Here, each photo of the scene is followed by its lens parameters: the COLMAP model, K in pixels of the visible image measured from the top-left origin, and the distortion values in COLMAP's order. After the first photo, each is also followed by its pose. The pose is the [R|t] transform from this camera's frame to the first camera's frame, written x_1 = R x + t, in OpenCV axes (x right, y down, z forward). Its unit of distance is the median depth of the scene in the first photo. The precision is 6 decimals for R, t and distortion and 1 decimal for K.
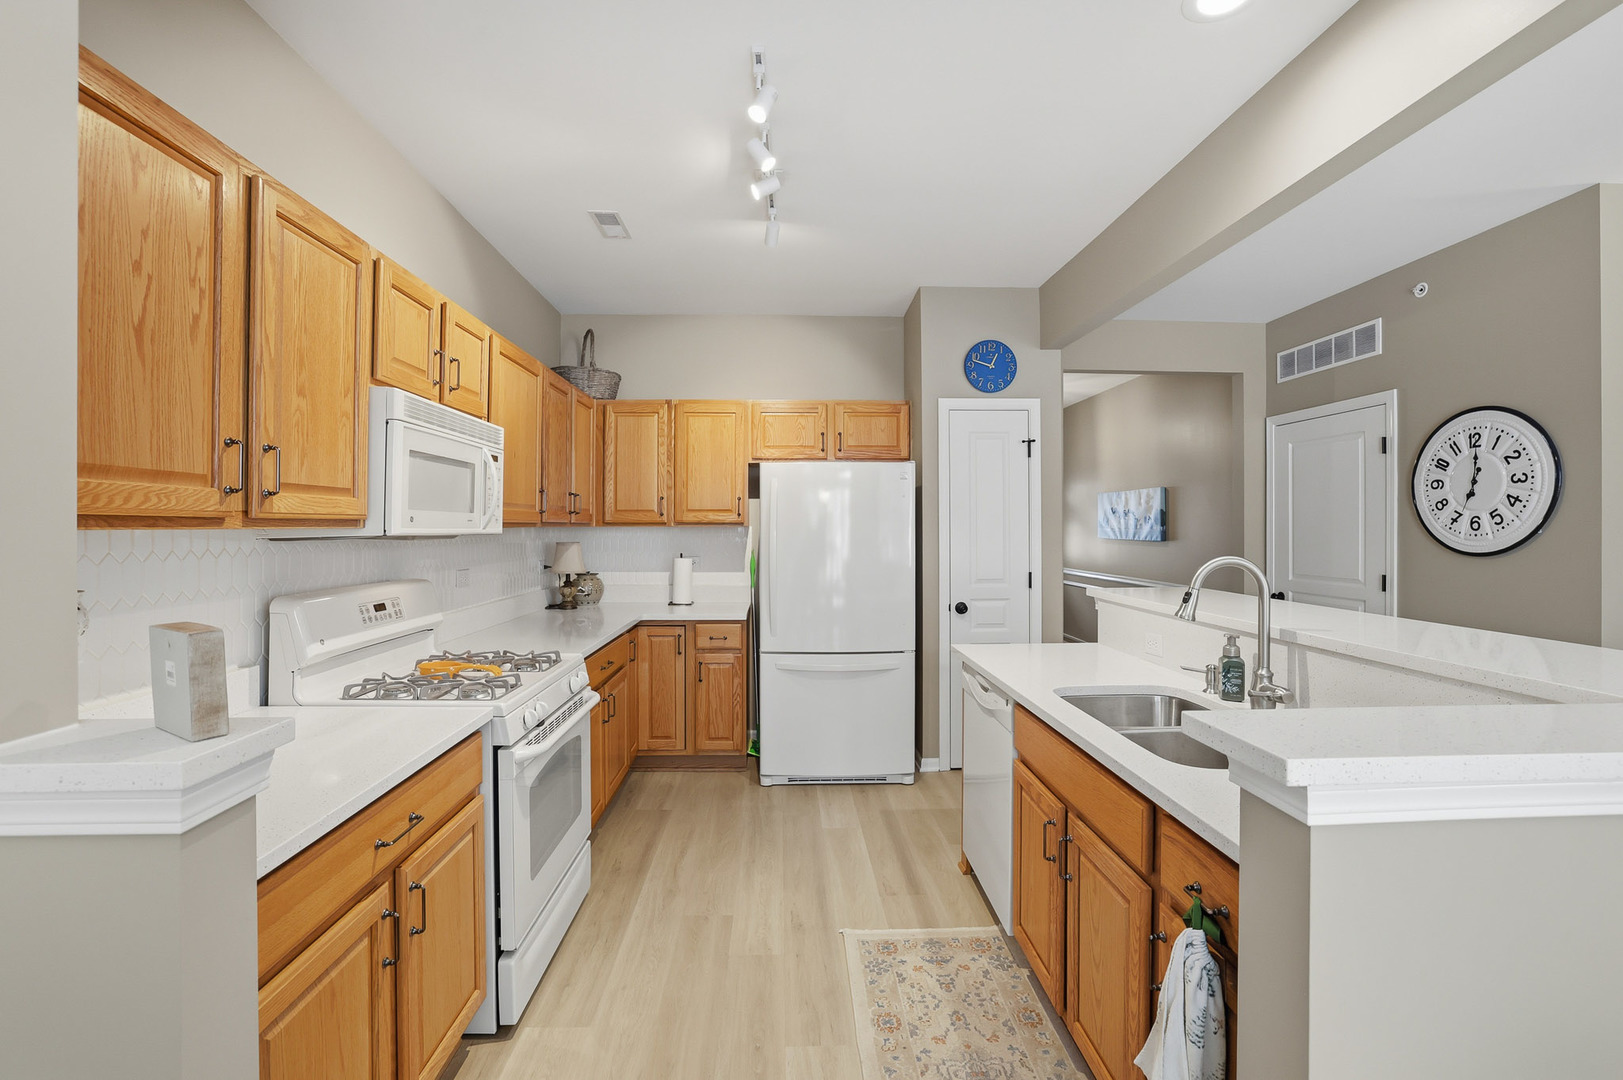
lens RADIAL K [[703.8, 0, 795.3], [0, 703.8, 530.5], [0, 0, 1]] dist [-0.024523, -0.000018]
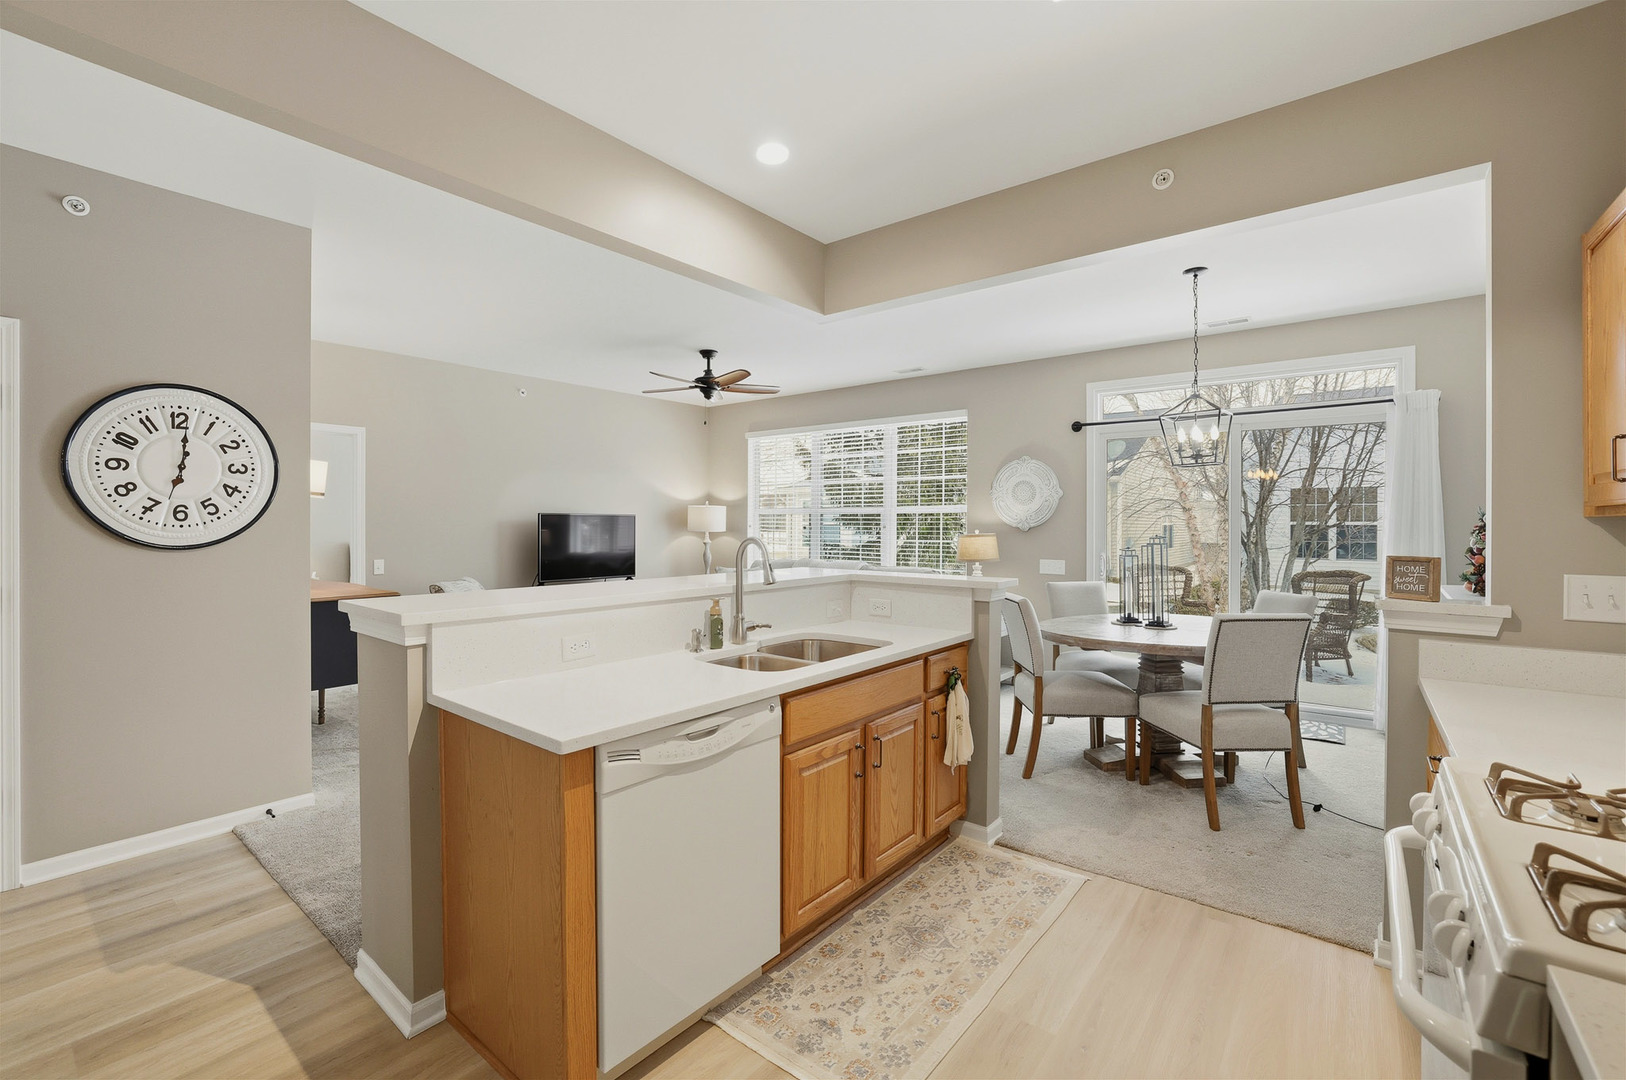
lens RADIAL K [[705.1, 0, 803.1], [0, 705.1, 527.9], [0, 0, 1]] dist [-0.024523, -0.000018]
pose [[-0.770391, -0.005655, 0.637547, -0.225633], [0.000413, 0.999956, 0.009370, 0.001032], [-0.637572, 0.007482, -0.770355, 1.220244]]
